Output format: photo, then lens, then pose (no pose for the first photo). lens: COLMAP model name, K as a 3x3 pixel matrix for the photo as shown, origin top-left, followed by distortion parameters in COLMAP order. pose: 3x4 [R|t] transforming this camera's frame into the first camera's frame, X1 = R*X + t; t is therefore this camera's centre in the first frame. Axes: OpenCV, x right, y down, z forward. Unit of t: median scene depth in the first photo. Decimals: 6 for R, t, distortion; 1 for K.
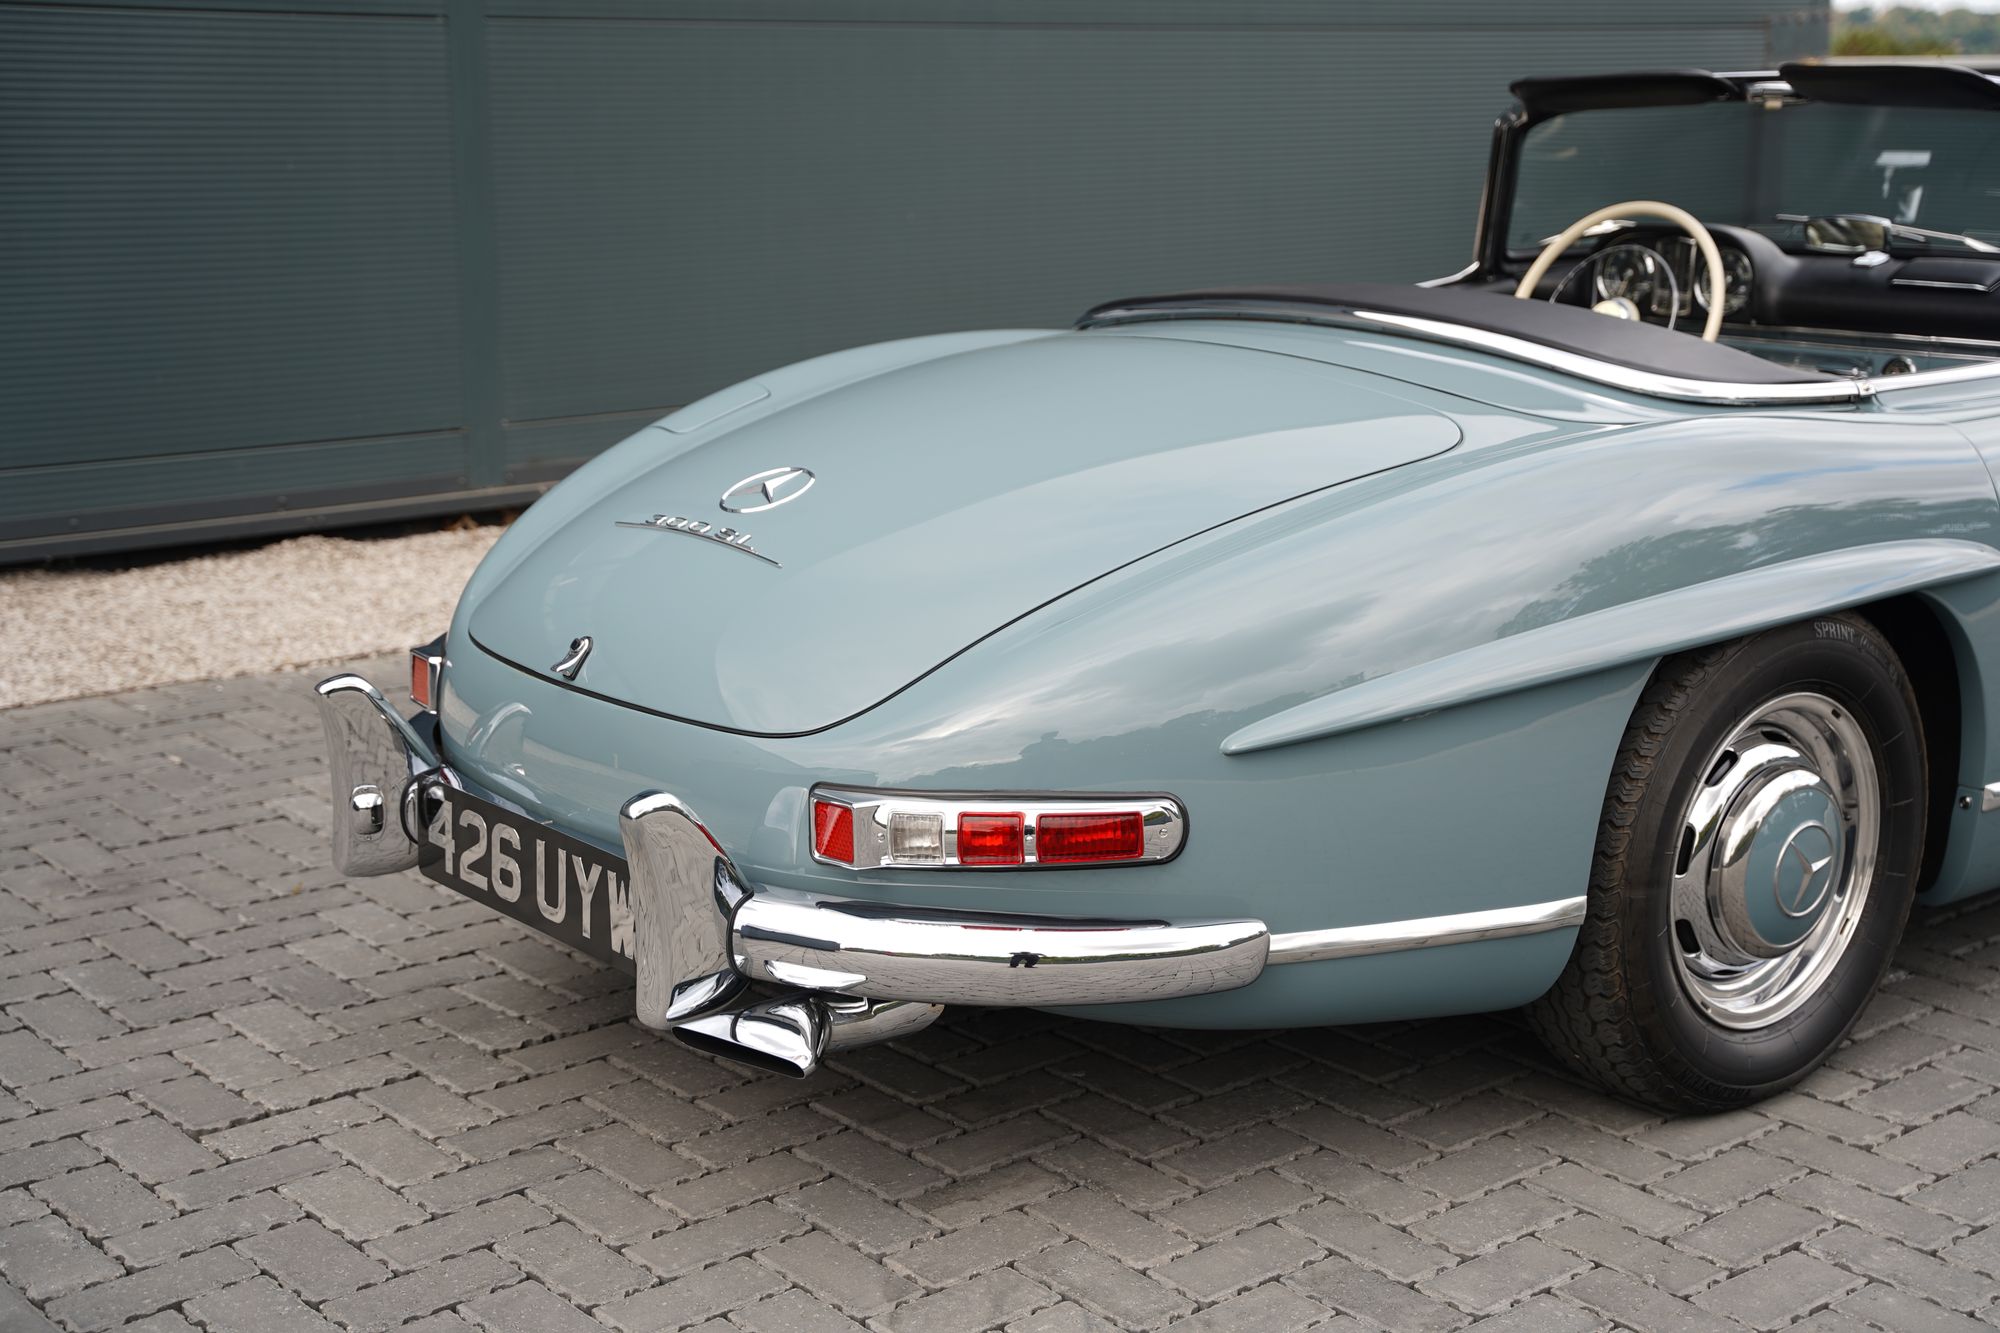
lens RADIAL K [[2700.8, 0, 1000.0], [0, 2700.8, 666.5], [0, 0, 1]] dist [0.013025, 0.772277]
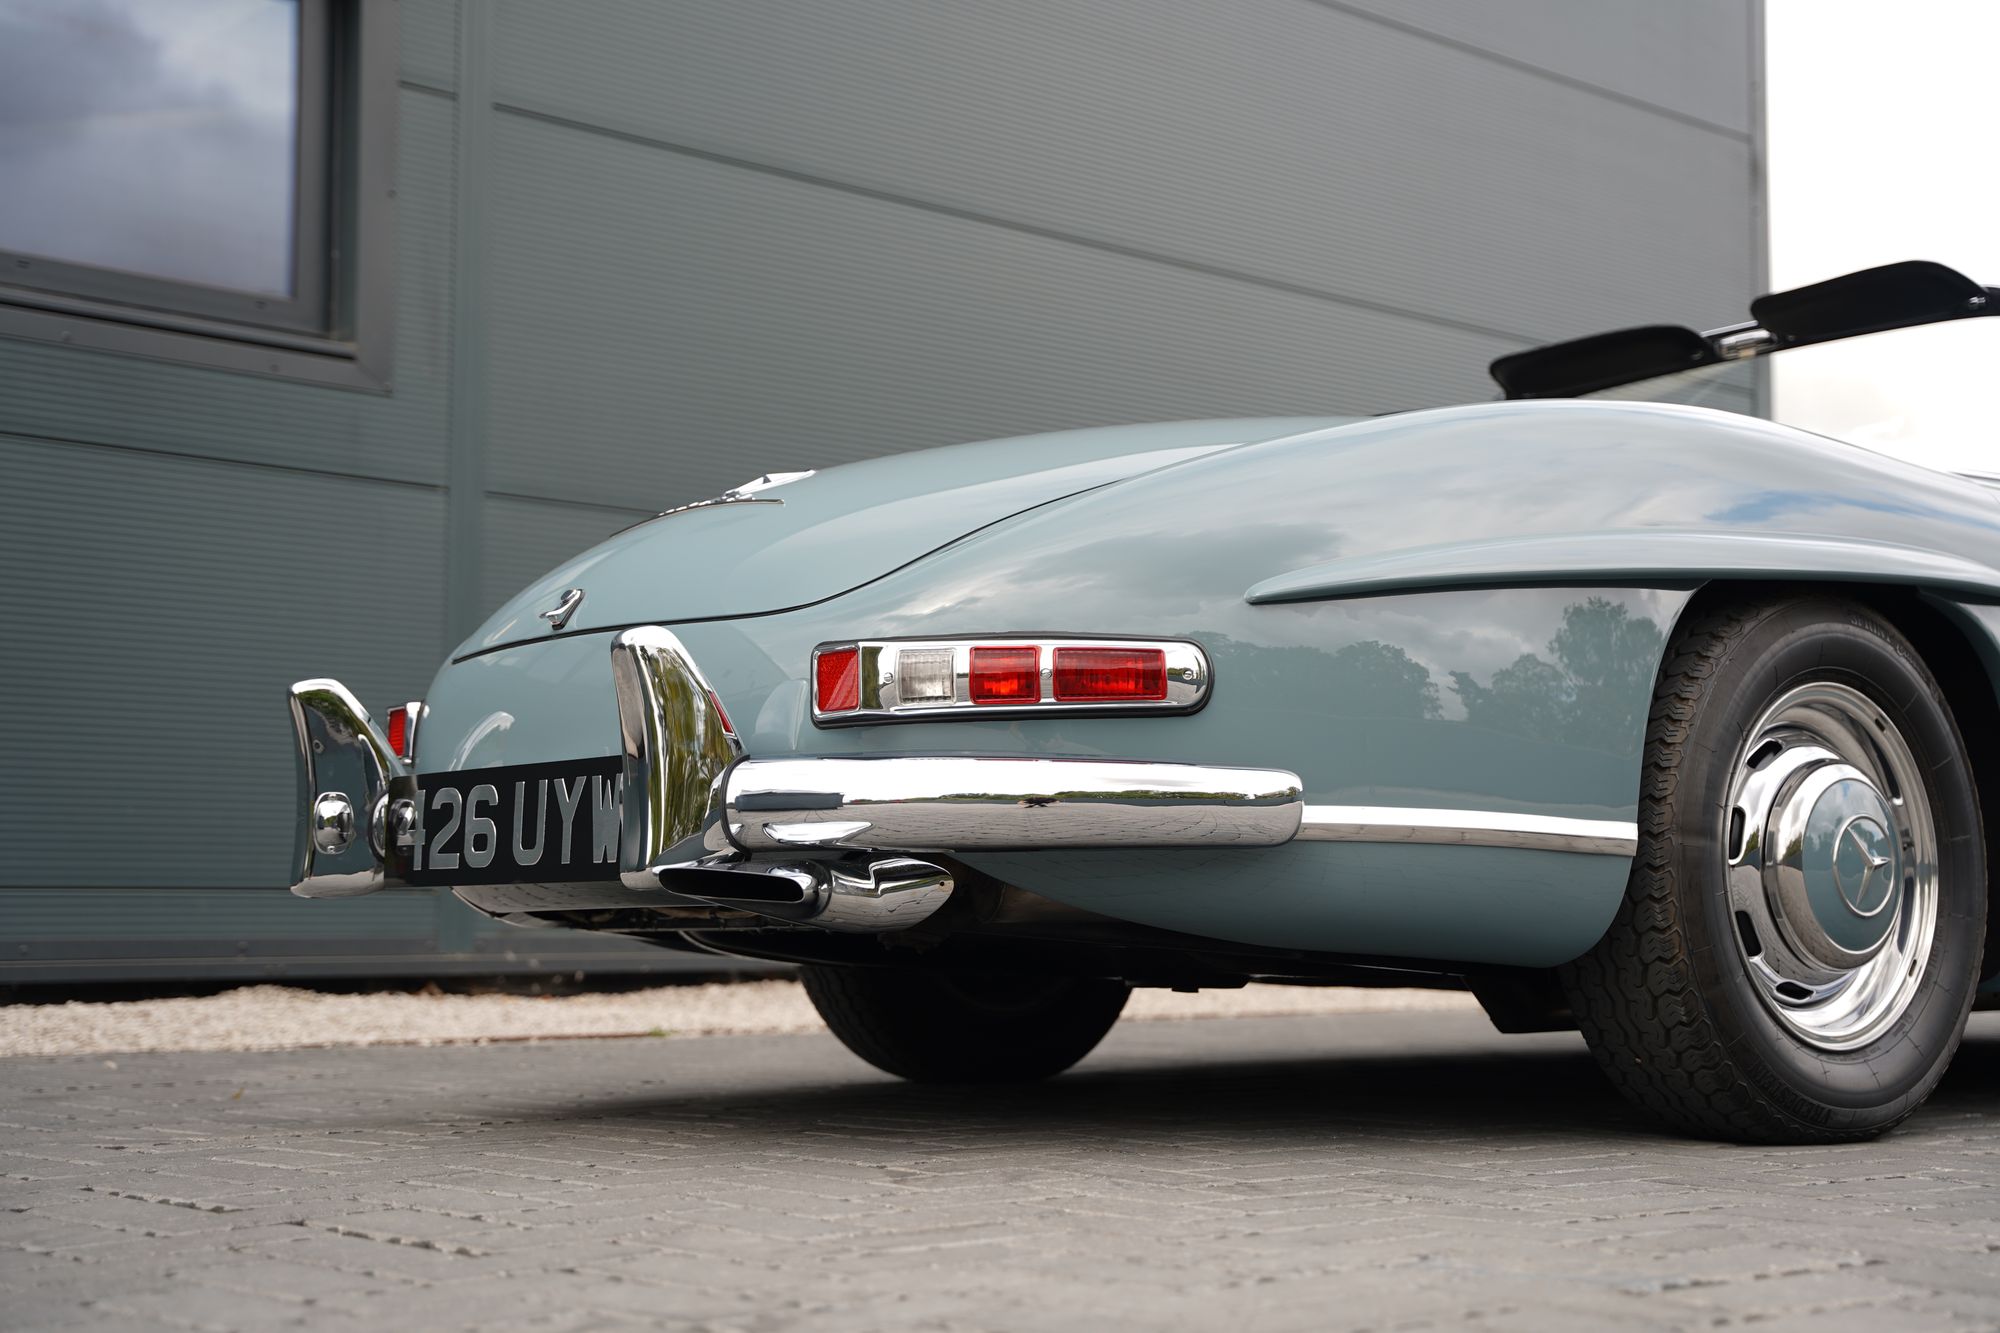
lens RADIAL K [[2700.8, 0, 1000.0], [0, 2700.8, 666.5], [0, 0, 1]] dist [0.013025, 0.772277]
pose [[0.999909, 0.000549, 0.013473, -0.015981], [0.003720, 0.949172, -0.314737, 0.316938], [-0.012961, 0.314758, 0.949083, 0.093143]]
